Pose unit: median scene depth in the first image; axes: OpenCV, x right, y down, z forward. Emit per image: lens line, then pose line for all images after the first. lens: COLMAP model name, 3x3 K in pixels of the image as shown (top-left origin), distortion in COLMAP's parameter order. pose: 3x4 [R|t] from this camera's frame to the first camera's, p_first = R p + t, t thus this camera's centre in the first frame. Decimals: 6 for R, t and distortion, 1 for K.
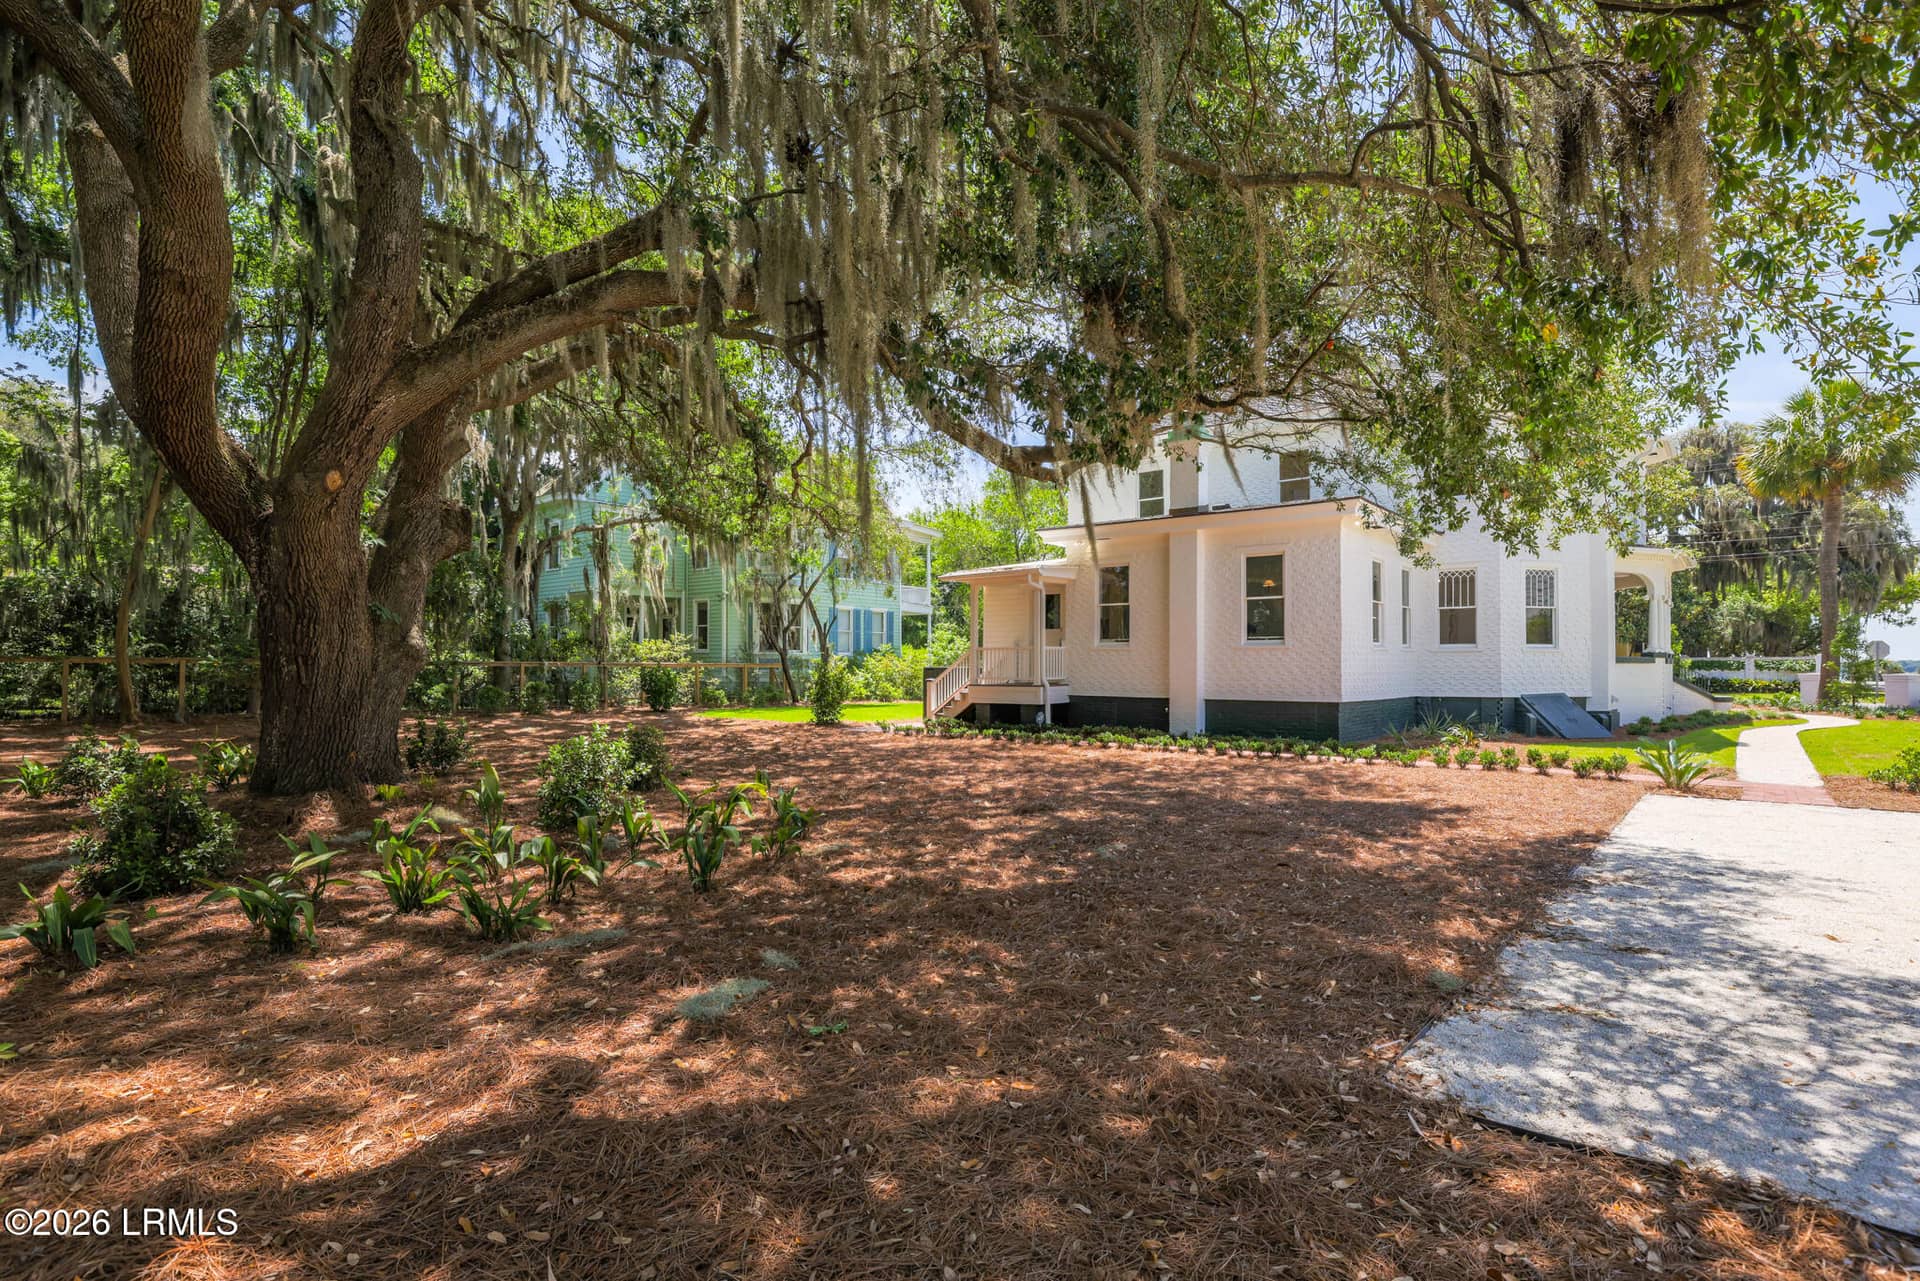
lens RADIAL K [[904.5, 0, 966.1], [0, 904.5, 649.4], [0, 0, 1]] dist [-0.028664, -0.000511]
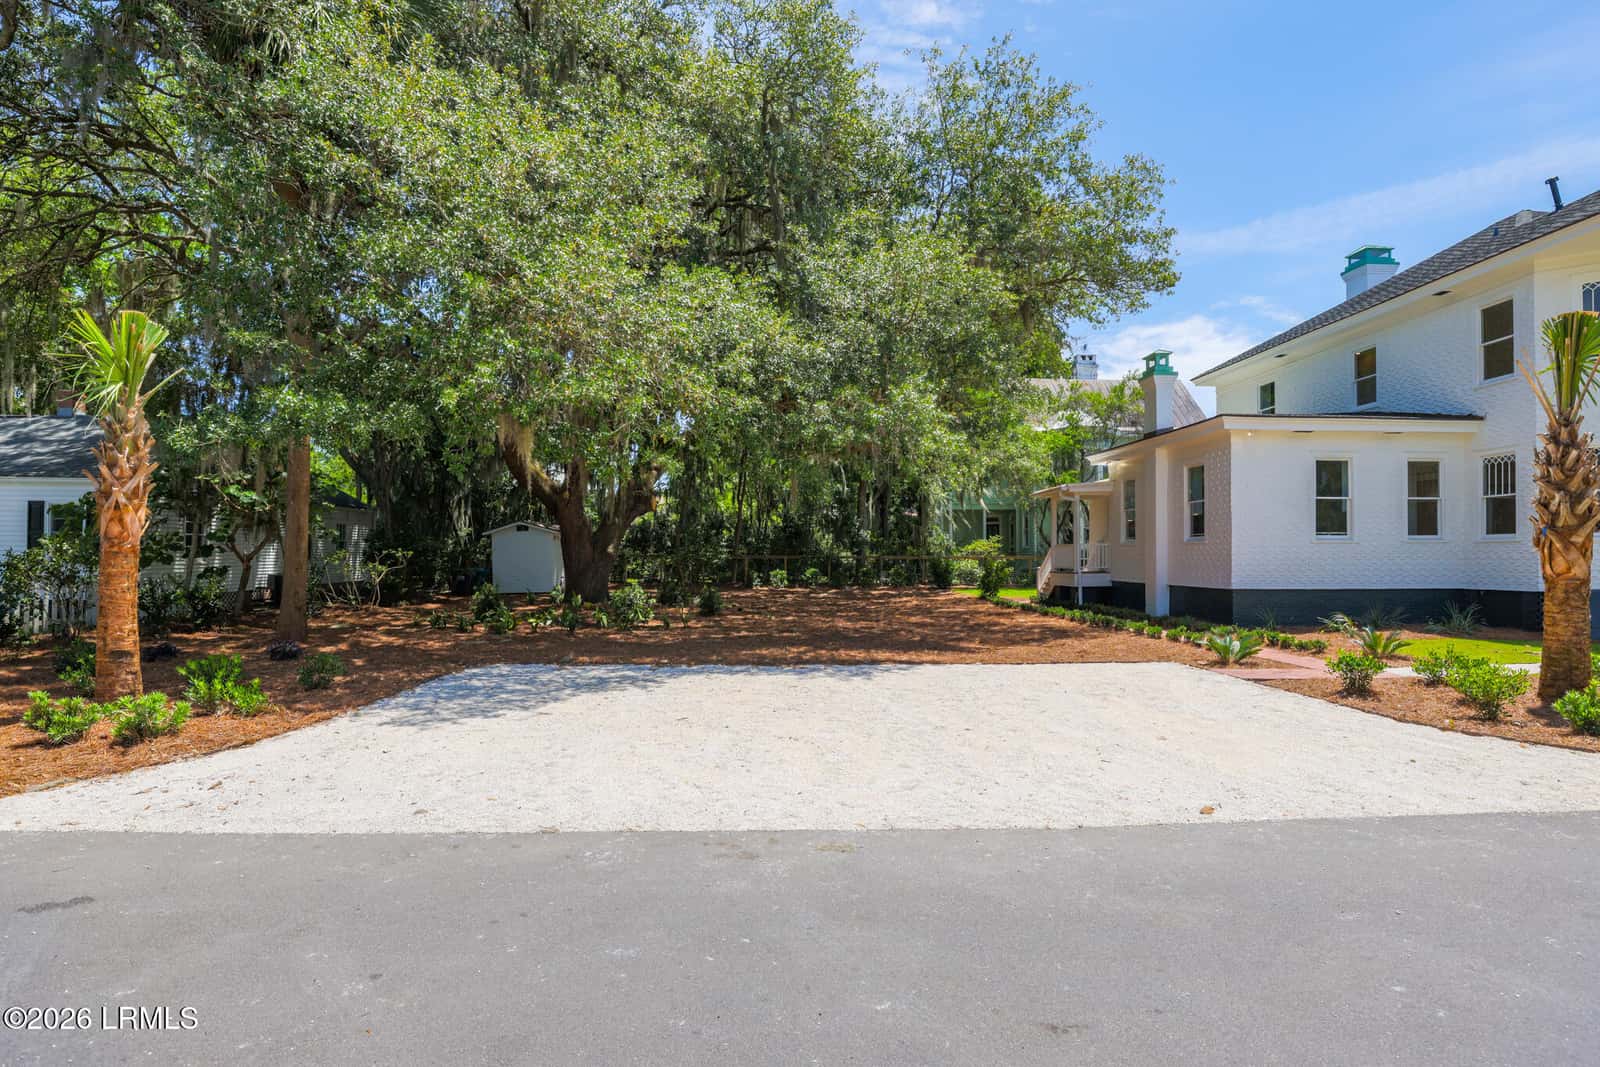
lens RADIAL K [[753.8, 0, 803.1], [0, 753.8, 542.5], [0, 0, 1]] dist [-0.028664, -0.000511]
pose [[0.690567, -0.016093, -0.723089, 0.598331], [0.015276, 0.999854, -0.007663, -0.003043], [0.723107, -0.005754, 0.690712, -0.058006]]
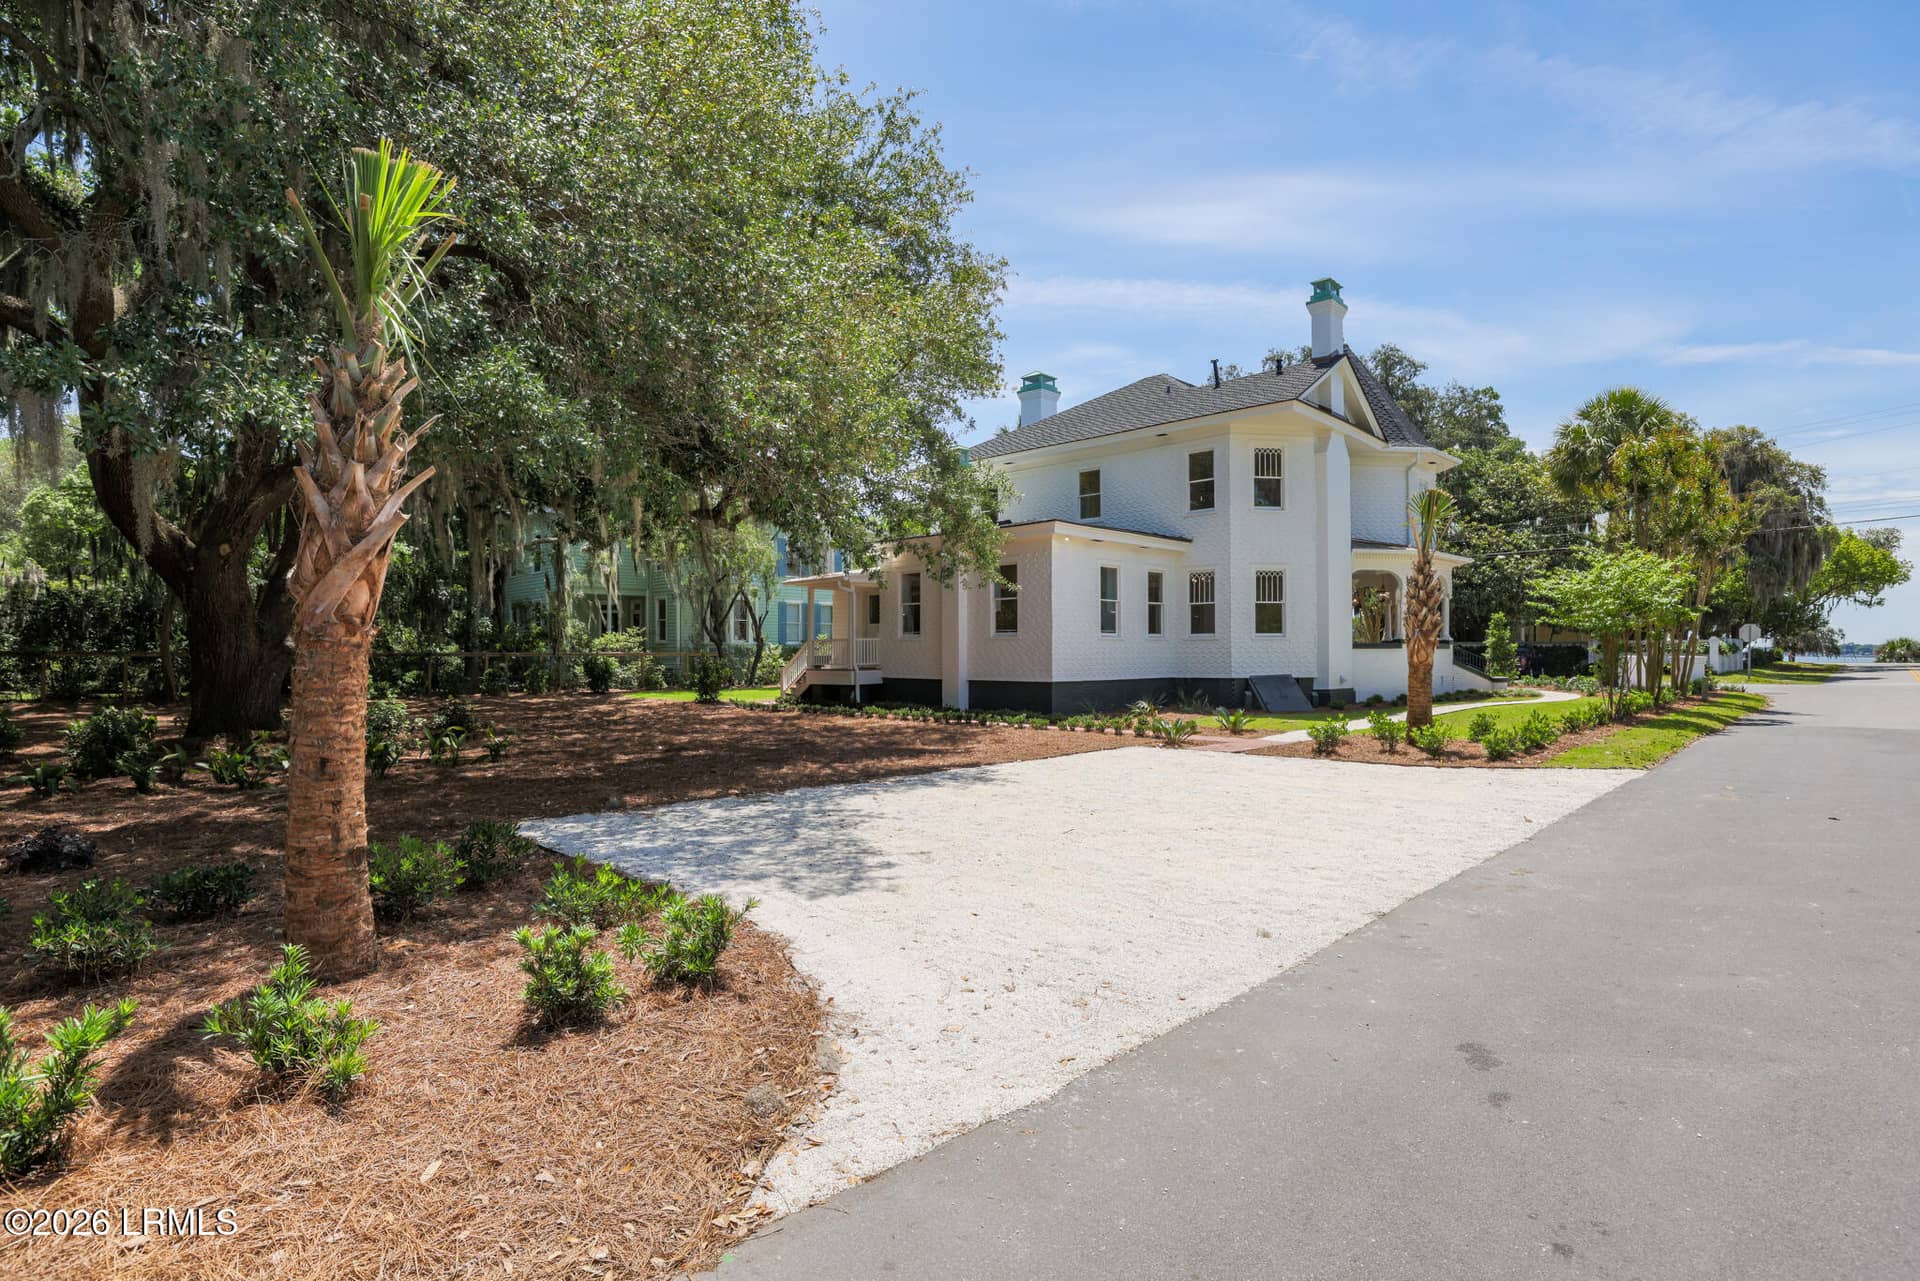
lens RADIAL K [[904.5, 0, 959.7], [0, 904.5, 639.3], [0, 0, 1]] dist [-0.028664, -0.000511]
pose [[0.997327, -0.007341, -0.072704, 0.310120], [0.007698, 0.999960, 0.004619, -0.006378], [0.072667, -0.005166, 0.997343, -0.223575]]
